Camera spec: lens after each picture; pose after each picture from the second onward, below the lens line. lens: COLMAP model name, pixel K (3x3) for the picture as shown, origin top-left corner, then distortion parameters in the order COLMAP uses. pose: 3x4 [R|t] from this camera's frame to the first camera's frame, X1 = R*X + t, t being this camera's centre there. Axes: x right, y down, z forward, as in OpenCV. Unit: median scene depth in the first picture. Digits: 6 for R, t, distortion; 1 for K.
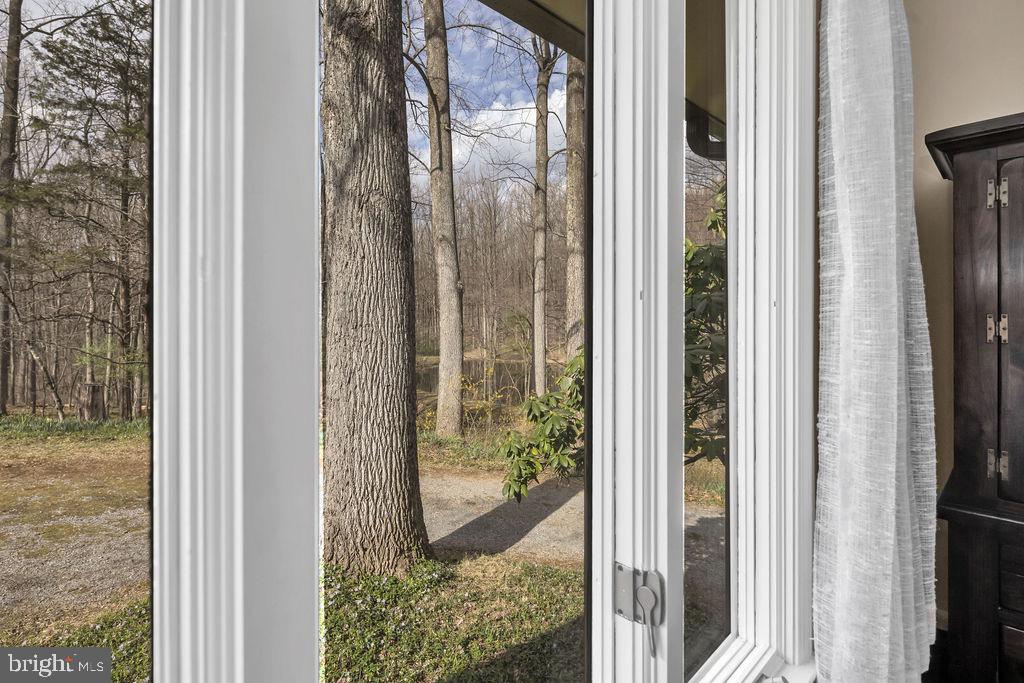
lens RADIAL K [[496.0, 0, 516.3], [0, 496.0, 319.7], [0, 0, 1]] dist [0.003543, -0.004602]
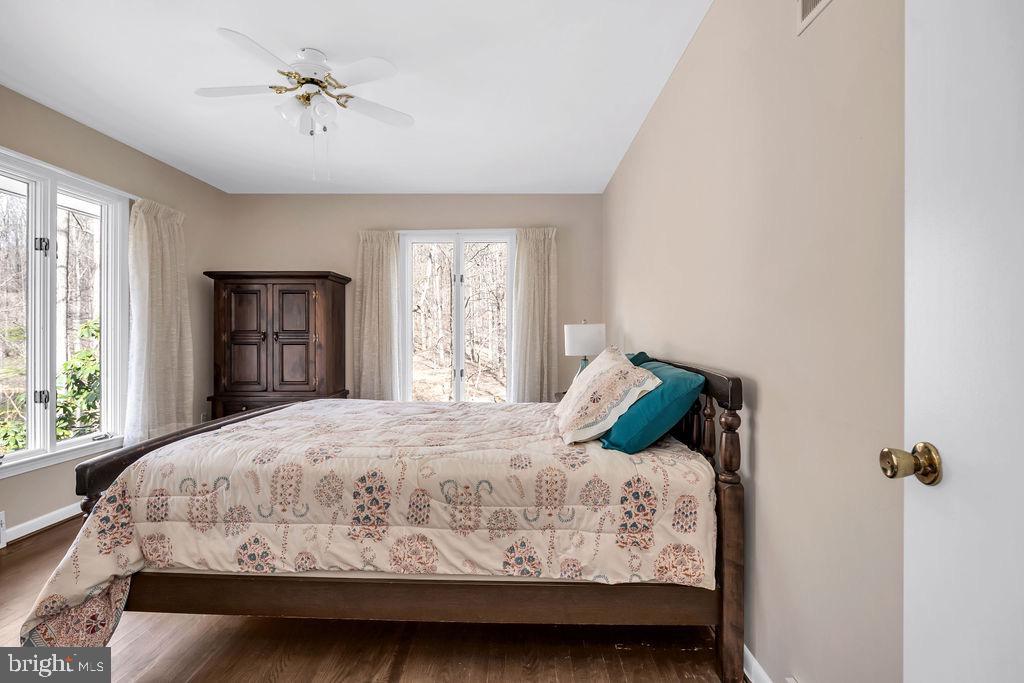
lens RADIAL K [[496.0, 0, 509.9], [0, 496.0, 336.9], [0, 0, 1]] dist [0.003543, -0.004602]
pose [[0.716443, -0.001563, 0.697644, 0.023962], [-0.001821, 0.999990, 0.004111, 0.001101], [-0.697644, -0.004215, 0.716433, -0.753928]]
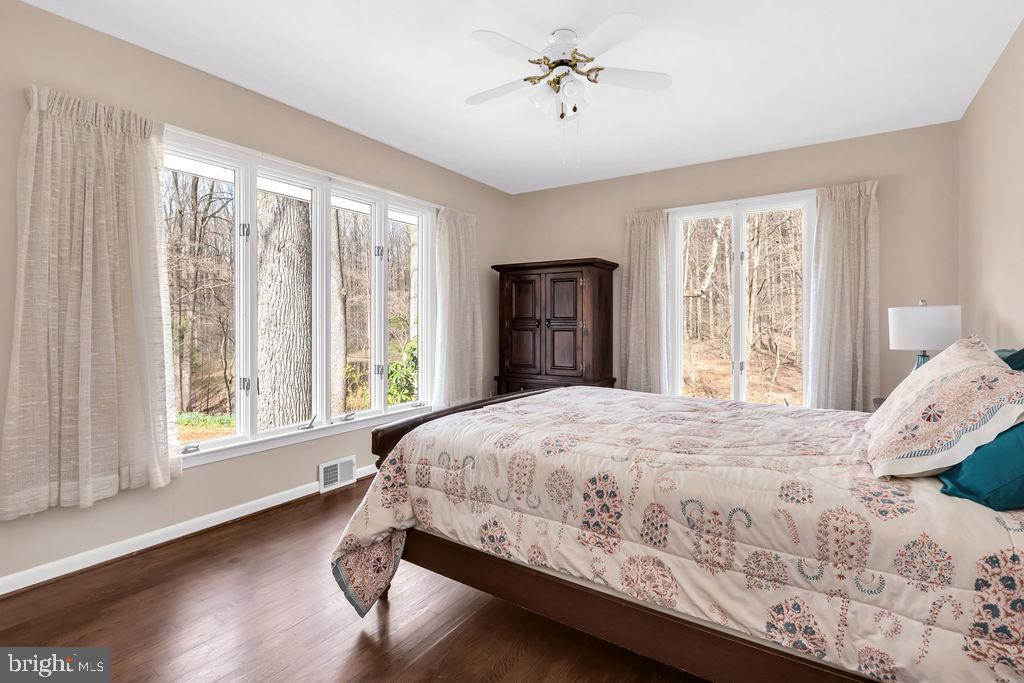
lens RADIAL K [[496.0, 0, 512.8], [0, 496.0, 325.8], [0, 0, 1]] dist [0.003543, -0.004602]
pose [[0.976905, -0.000215, 0.213673, 0.080401], [-0.001629, 0.999963, 0.008455, 0.002022], [-0.213667, -0.008607, 0.976869, -0.725985]]
